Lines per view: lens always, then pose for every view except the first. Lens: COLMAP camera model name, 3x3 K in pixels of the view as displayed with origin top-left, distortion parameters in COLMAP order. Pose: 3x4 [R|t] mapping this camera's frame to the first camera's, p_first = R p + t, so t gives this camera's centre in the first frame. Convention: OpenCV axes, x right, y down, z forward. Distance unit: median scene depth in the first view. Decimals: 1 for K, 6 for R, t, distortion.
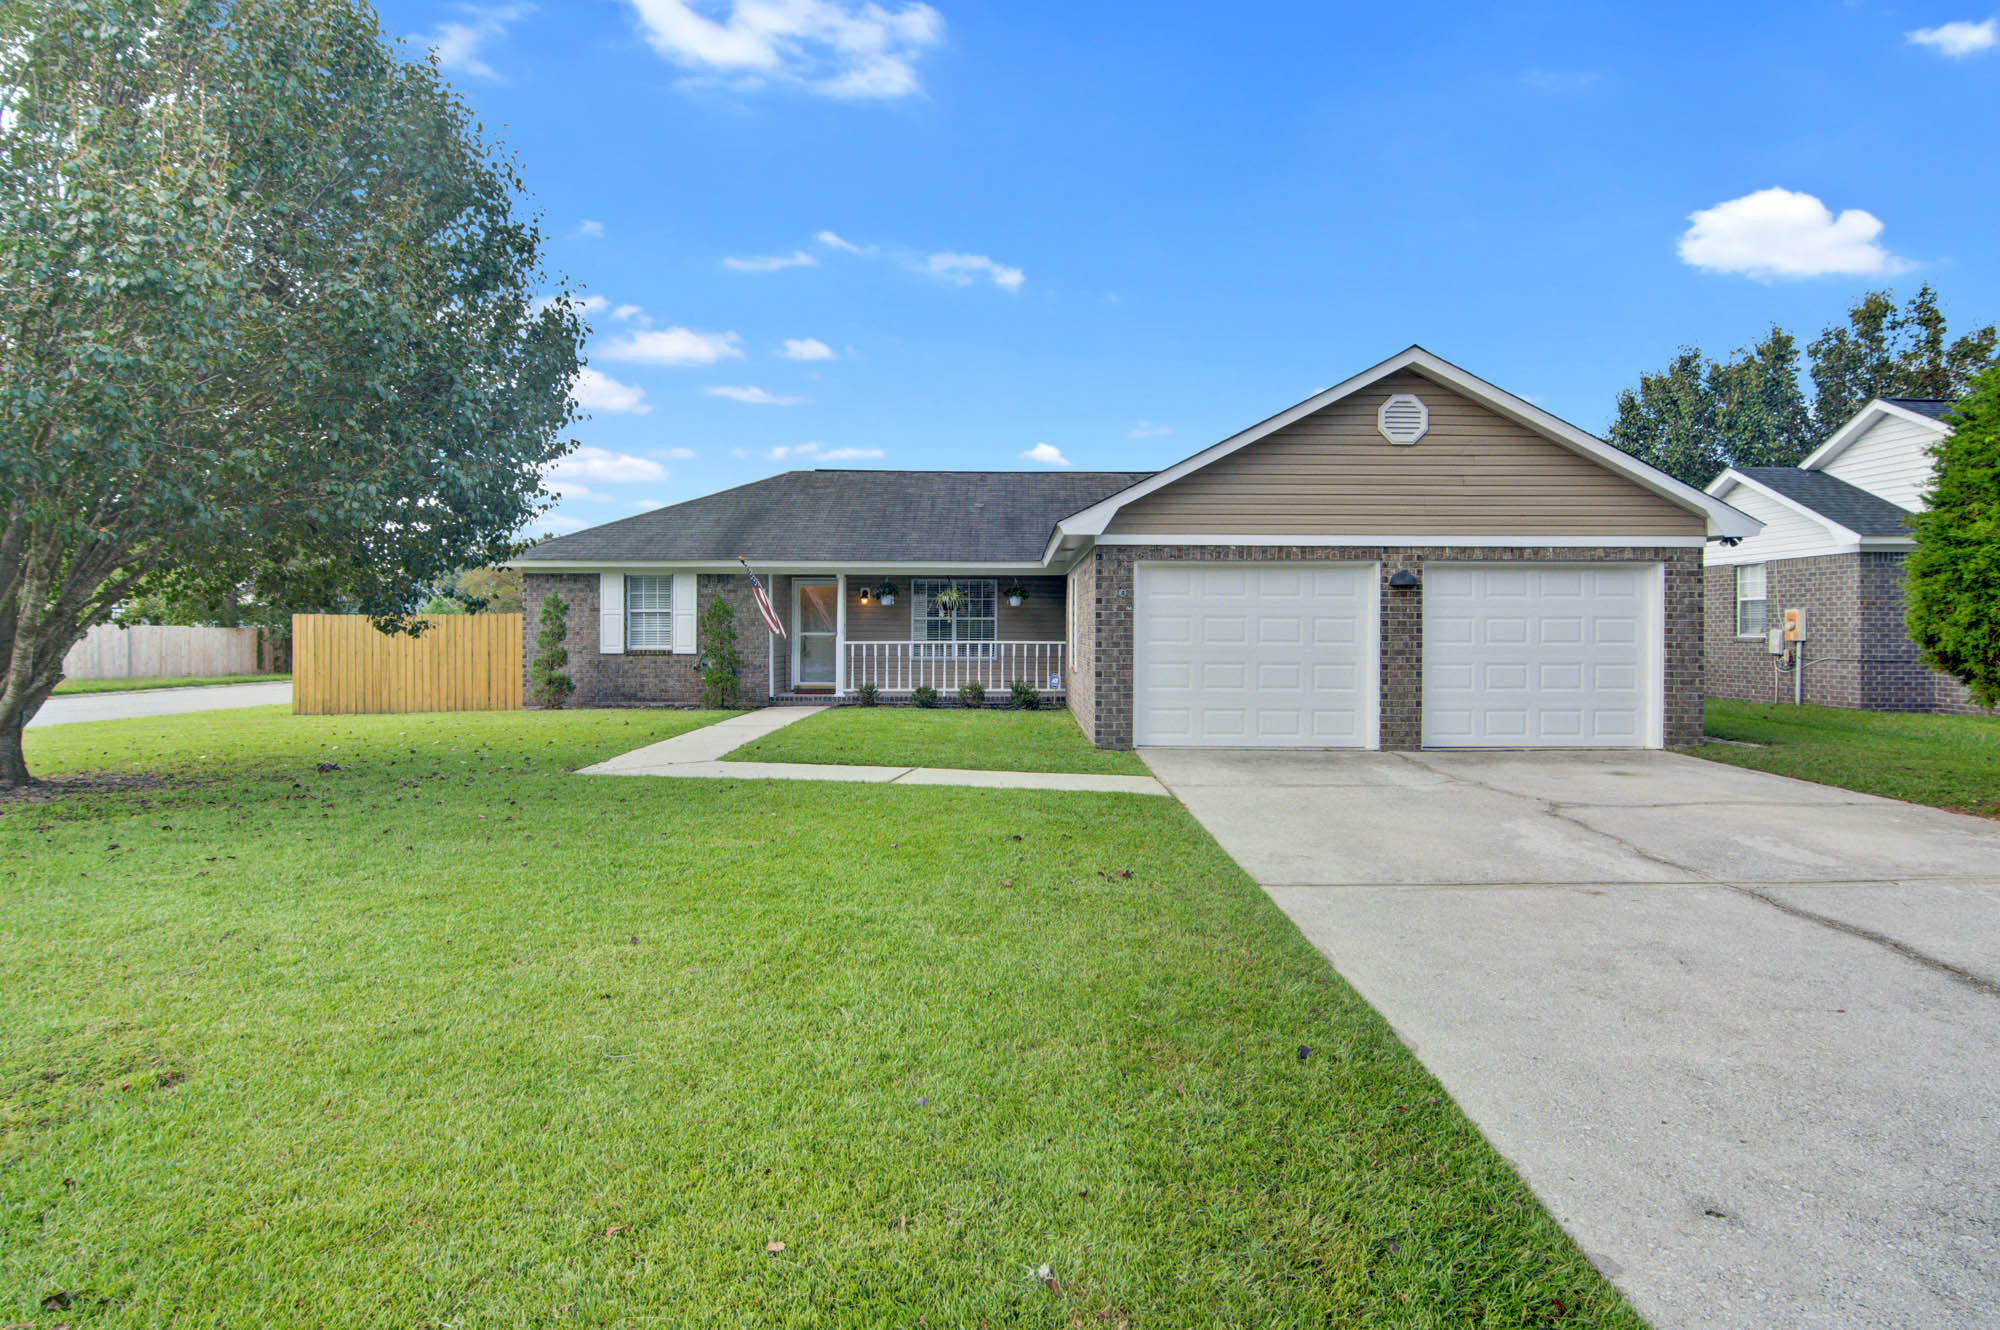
lens RADIAL K [[1029.4, 0, 994.9], [0, 1029.4, 625.5], [0, 0, 1]] dist [0.004209, 0.000401]
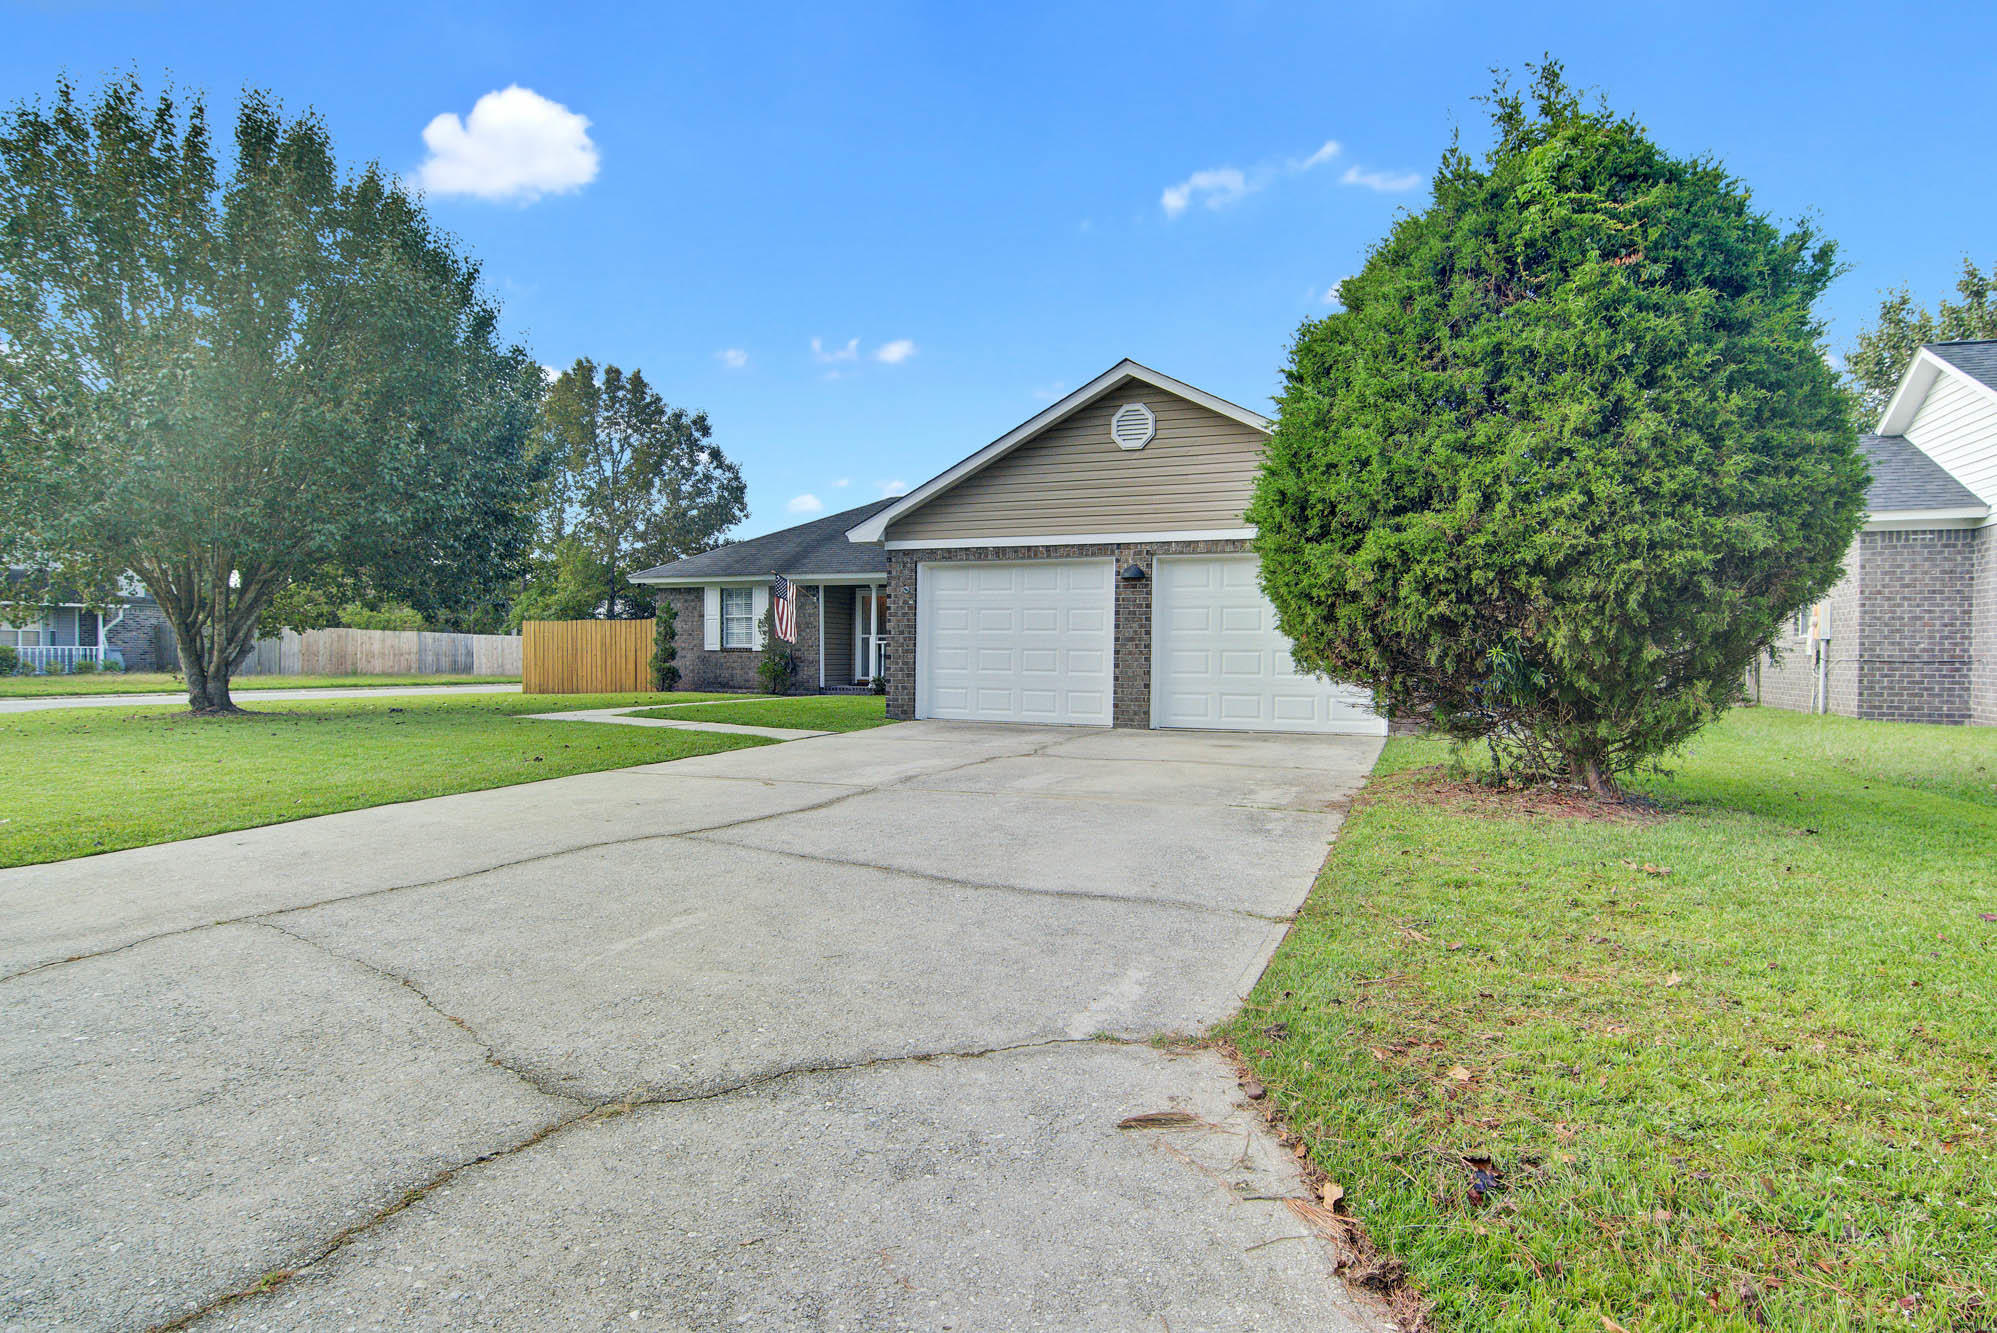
lens RADIAL K [[1045.9, 0, 1002.1], [0, 1045.9, 667.5], [0, 0, 1]] dist [0.018701, -0.007149]
pose [[0.926049, 0.010984, -0.377243, 0.685714], [-0.004903, 0.999842, 0.017075, 0.037860], [0.377371, -0.013963, 0.925957, -0.088274]]
